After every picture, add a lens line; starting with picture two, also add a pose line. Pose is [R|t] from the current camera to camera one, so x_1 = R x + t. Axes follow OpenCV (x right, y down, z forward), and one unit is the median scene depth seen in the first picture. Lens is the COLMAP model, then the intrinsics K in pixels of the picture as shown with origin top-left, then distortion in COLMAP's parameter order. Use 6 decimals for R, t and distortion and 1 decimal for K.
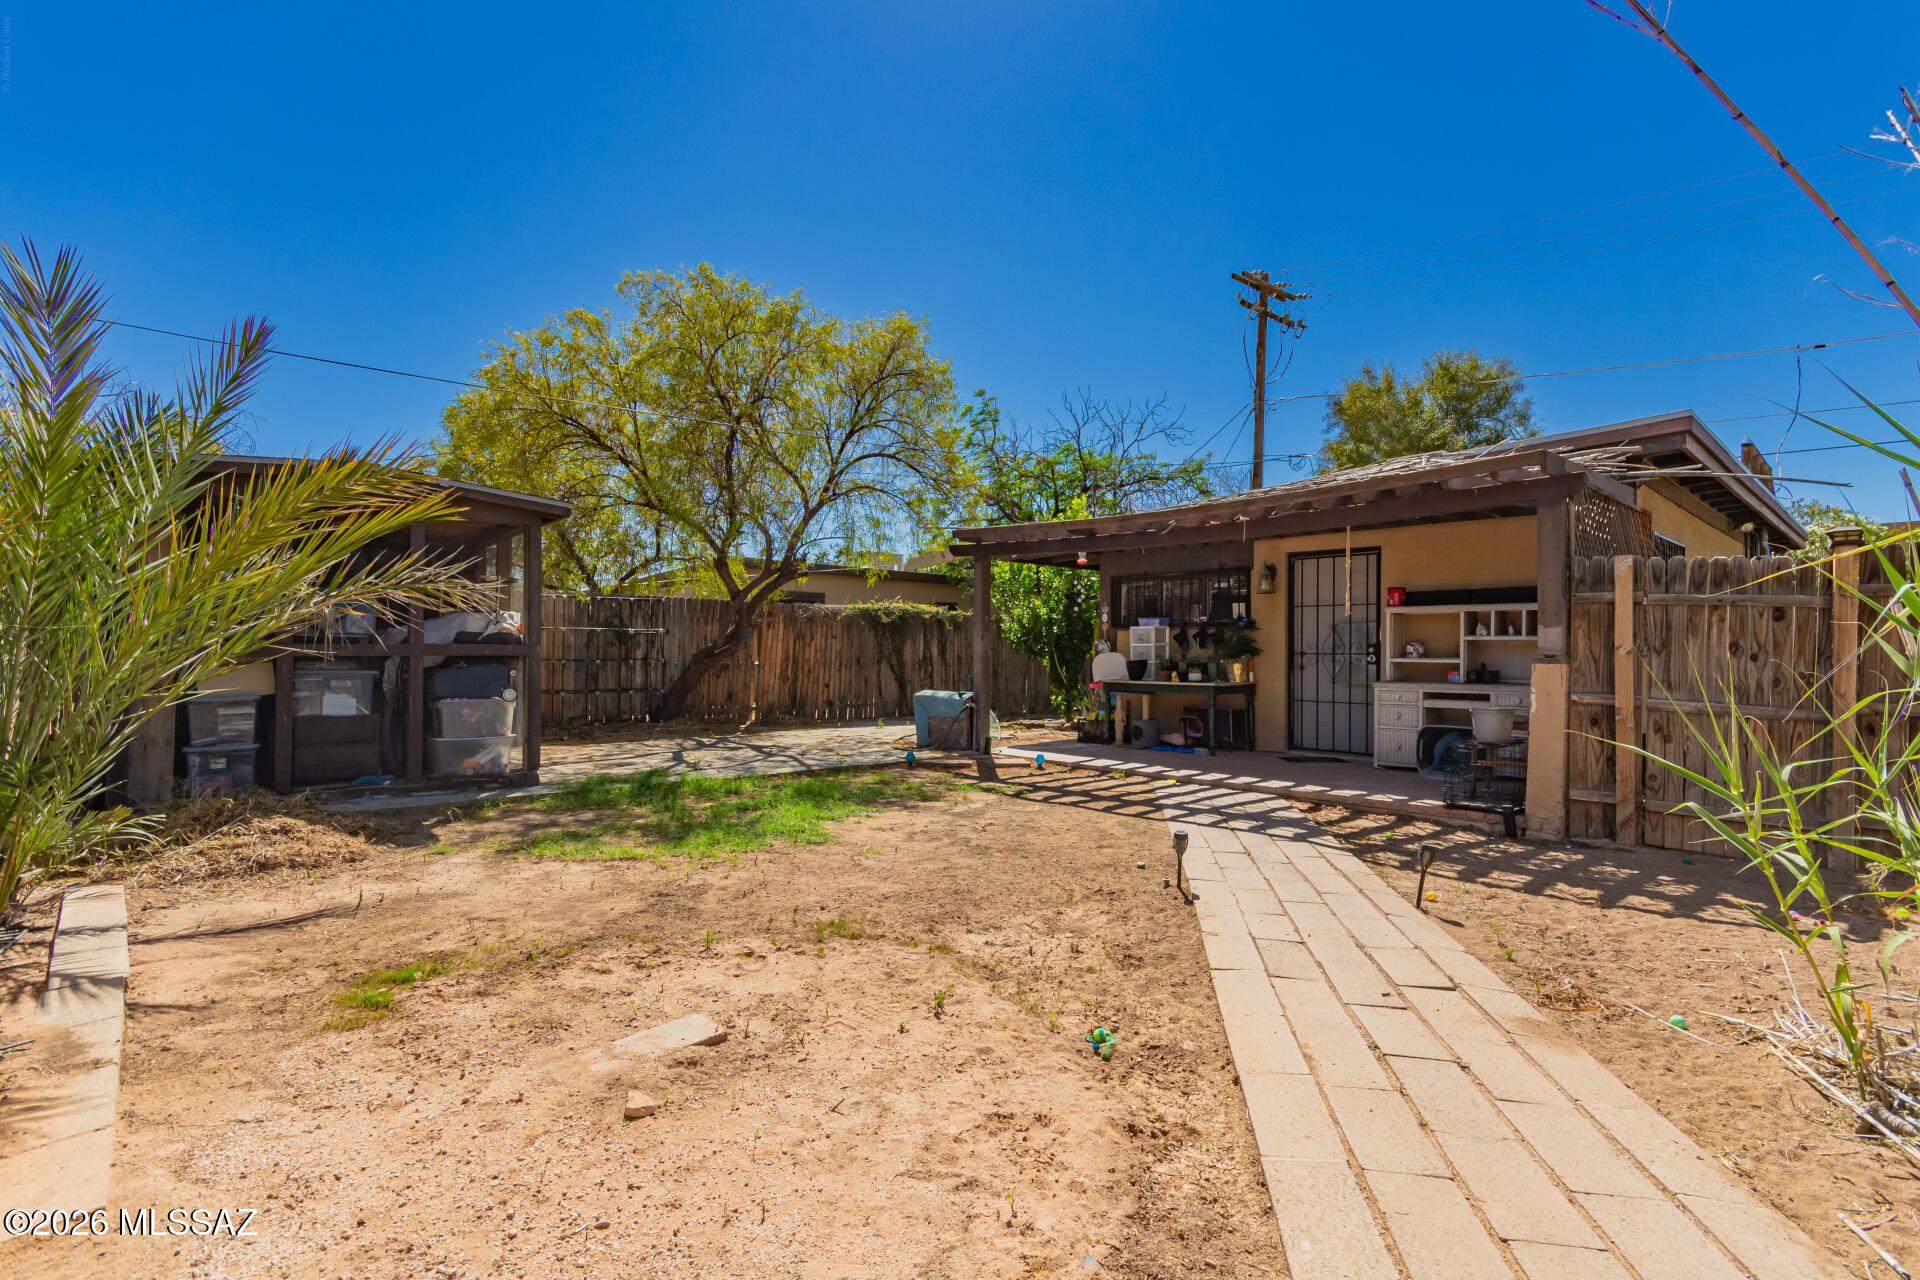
lens RADIAL K [[878.1, 0, 958.7], [0, 878.1, 645.4], [0, 0, 1]] dist [-0.000821, 0.000088]
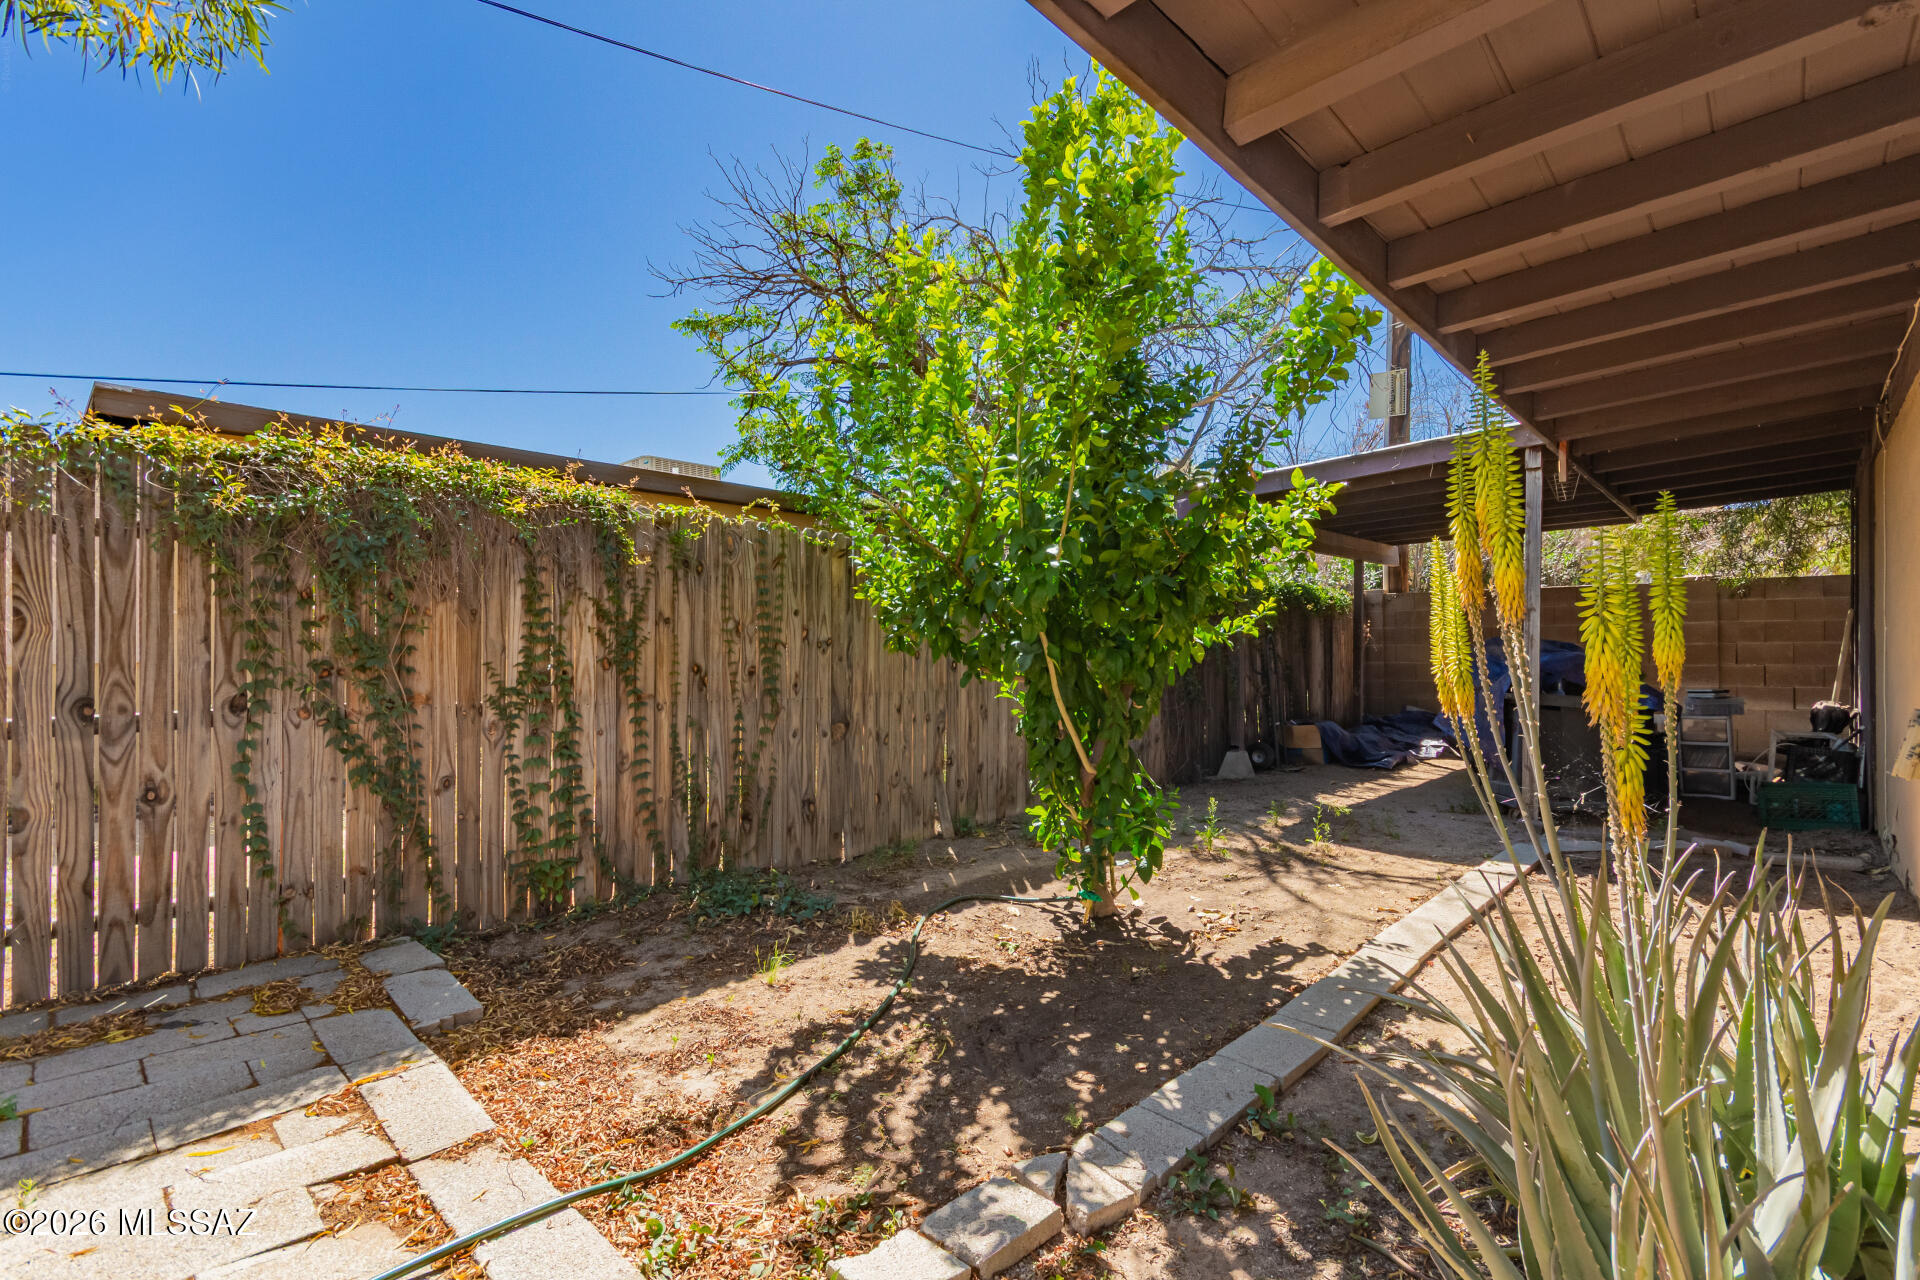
lens RADIAL K [[878.1, 0, 960.5], [0, 878.1, 638.4], [0, 0, 1]] dist [-0.000821, 0.000088]
pose [[0.996452, -0.005367, 0.083991, 0.062538], [0.004916, 0.999972, 0.005567, 0.001748], [-0.084019, -0.005135, 0.996451, 0.742676]]
